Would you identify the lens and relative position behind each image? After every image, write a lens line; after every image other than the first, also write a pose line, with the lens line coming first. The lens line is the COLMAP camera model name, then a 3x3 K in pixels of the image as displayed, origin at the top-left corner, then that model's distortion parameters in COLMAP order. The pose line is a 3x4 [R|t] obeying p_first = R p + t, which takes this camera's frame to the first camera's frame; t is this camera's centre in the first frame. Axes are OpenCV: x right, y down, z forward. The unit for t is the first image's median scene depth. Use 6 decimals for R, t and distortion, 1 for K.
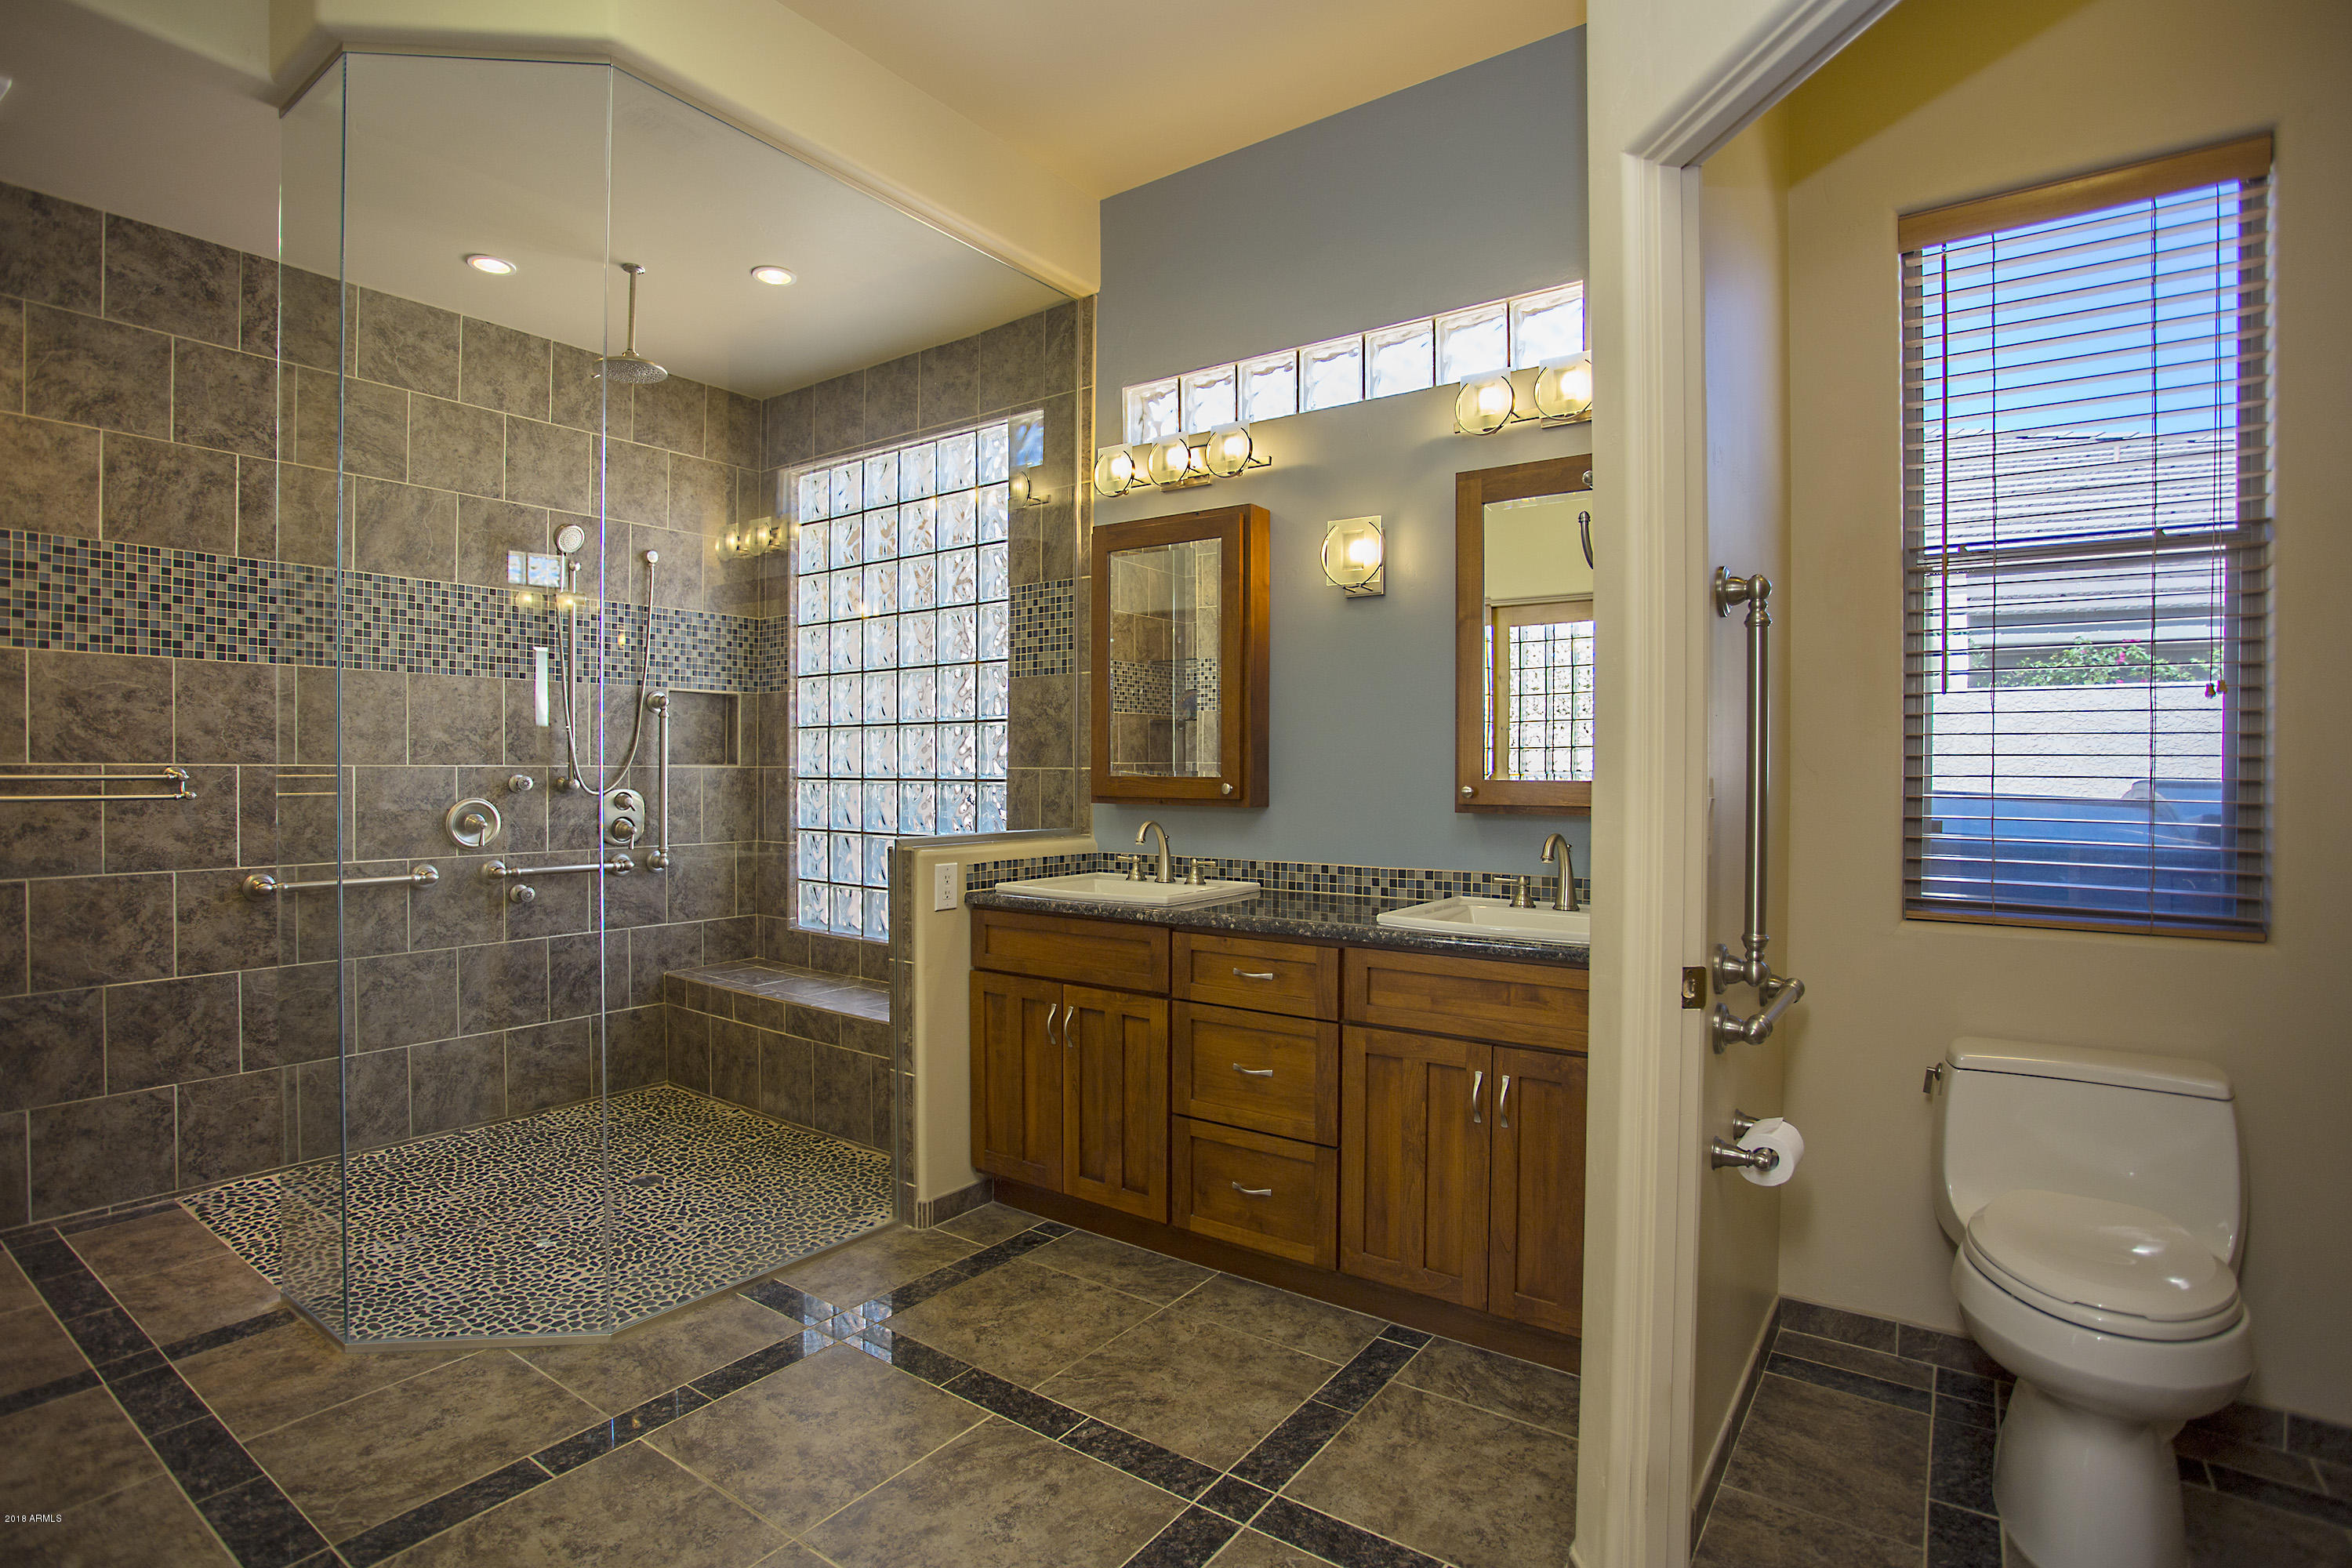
lens RADIAL K [[1147.2, 0, 1157.1], [0, 1147.2, 776.3], [0, 0, 1]] dist [-0.071077, 0.030706]
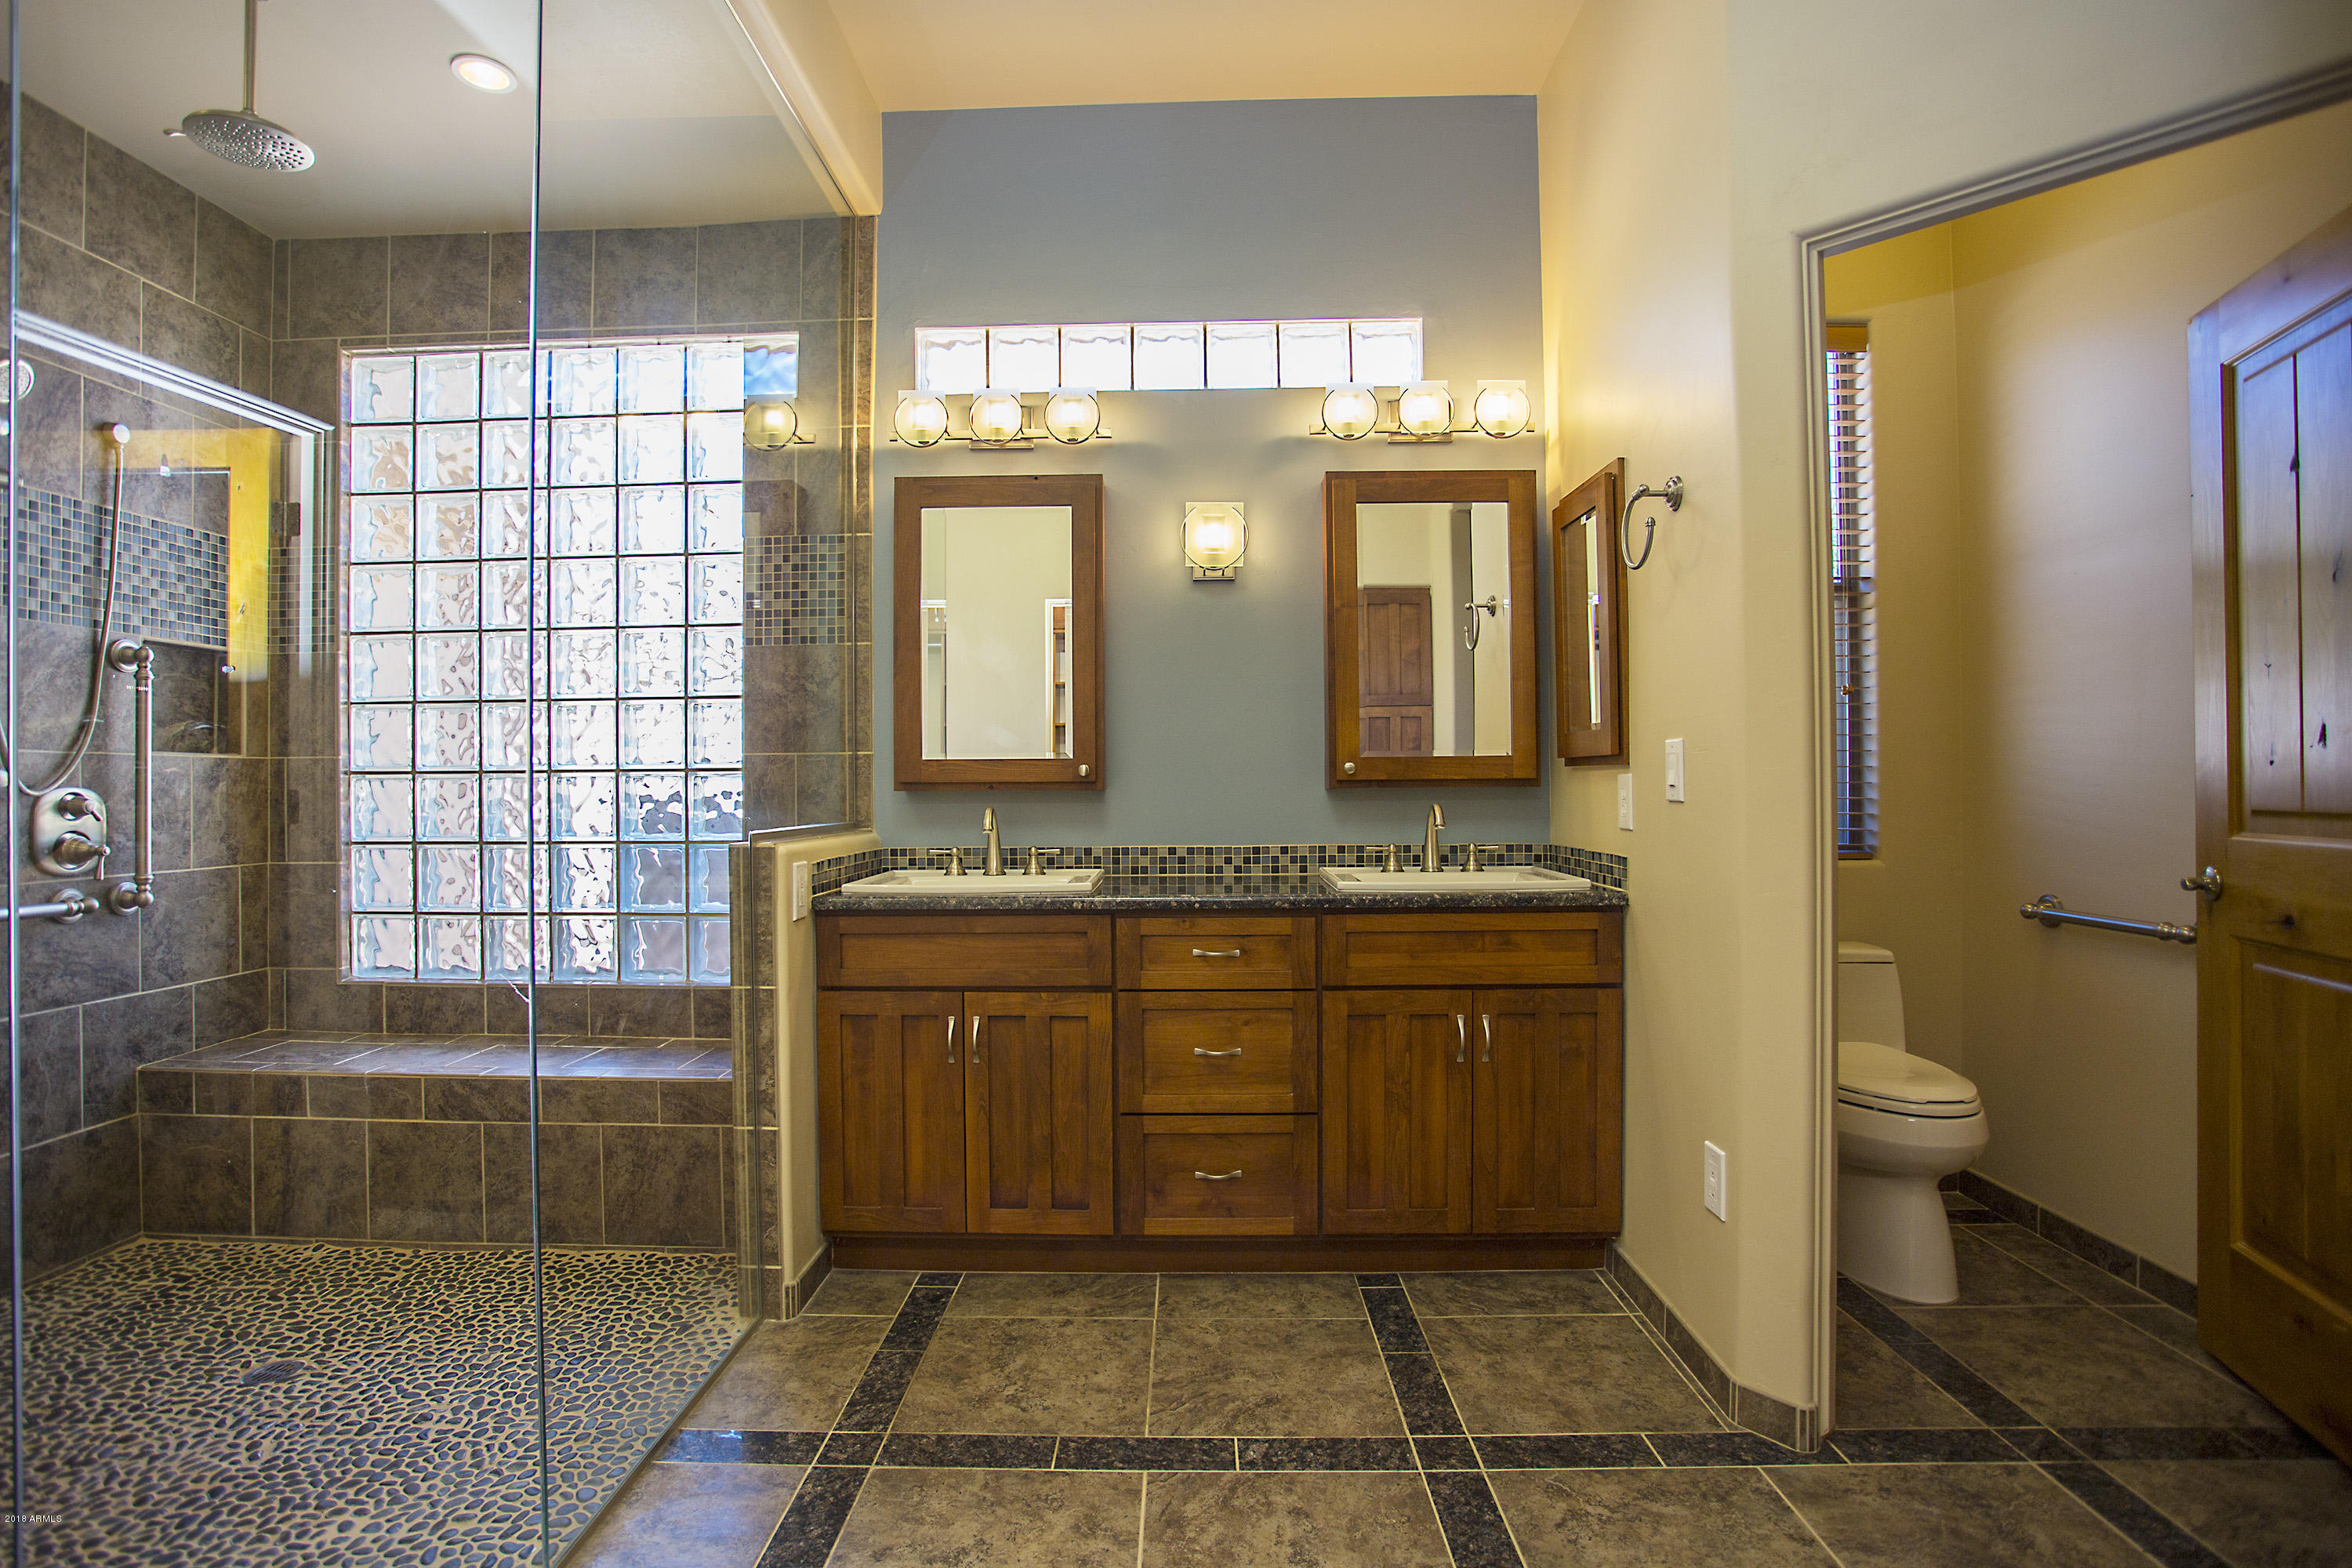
lens RADIAL K [[1147.2, 0, 1157.1], [0, 1147.2, 776.3], [0, 0, 1]] dist [-0.071077, 0.030706]
pose [[0.824949, -0.004832, 0.565187, -0.416646], [0.013215, 0.999855, -0.010742, 0.026037], [-0.565053, 0.016331, 0.824893, 0.180366]]
